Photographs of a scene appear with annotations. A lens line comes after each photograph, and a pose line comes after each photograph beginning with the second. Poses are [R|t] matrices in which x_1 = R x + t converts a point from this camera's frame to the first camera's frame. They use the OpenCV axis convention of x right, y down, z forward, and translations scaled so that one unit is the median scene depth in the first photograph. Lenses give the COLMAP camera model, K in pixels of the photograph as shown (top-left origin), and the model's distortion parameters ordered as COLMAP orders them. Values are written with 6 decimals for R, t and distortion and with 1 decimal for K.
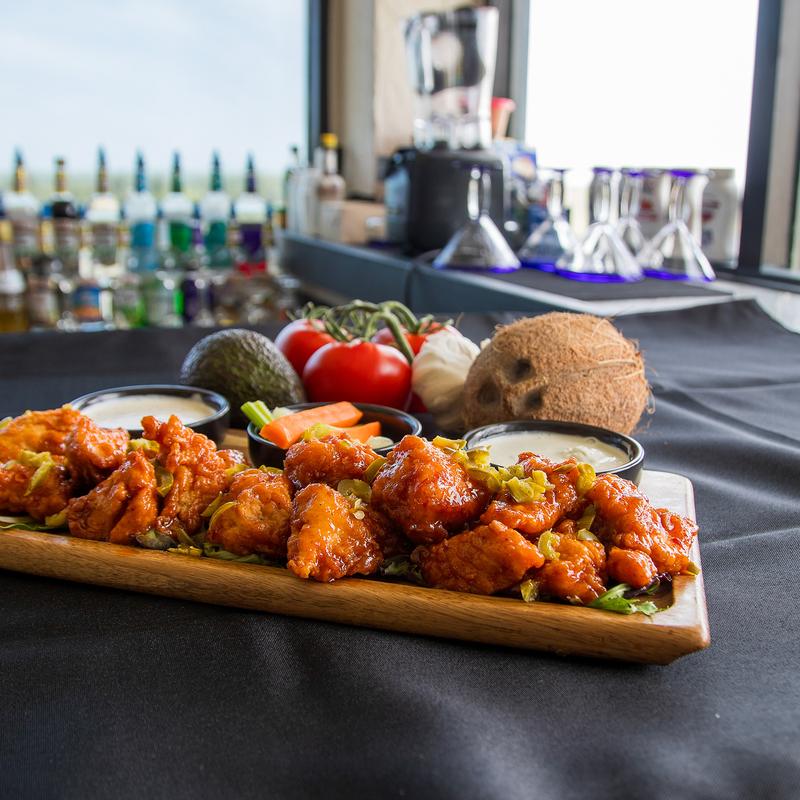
lens RADIAL K [[1079.6, 0, 400.0], [0, 1079.6, 400.0], [0, 0, 1]] dist [-0.178097, 0.060611]
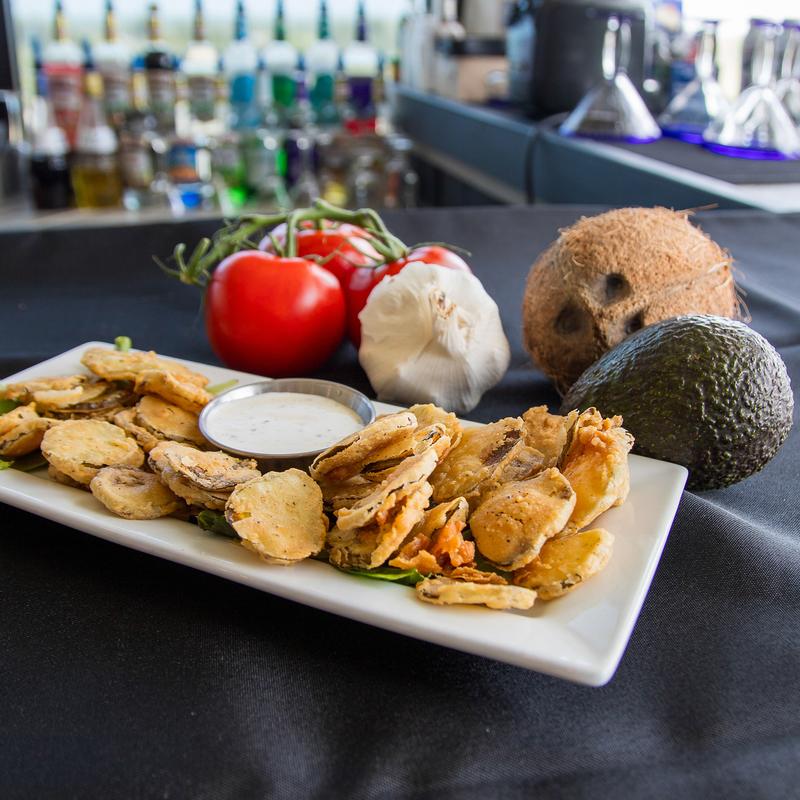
lens RADIAL K [[988.5, 0, 400.0], [0, 988.5, 400.0], [0, 0, 1]] dist [-0.120814, 0.005393]
pose [[0.992020, 0.044187, -0.118082, 0.004959], [-0.023559, 0.985044, 0.170687, -0.037100], [0.123858, -0.166543, 0.978224, 0.149789]]
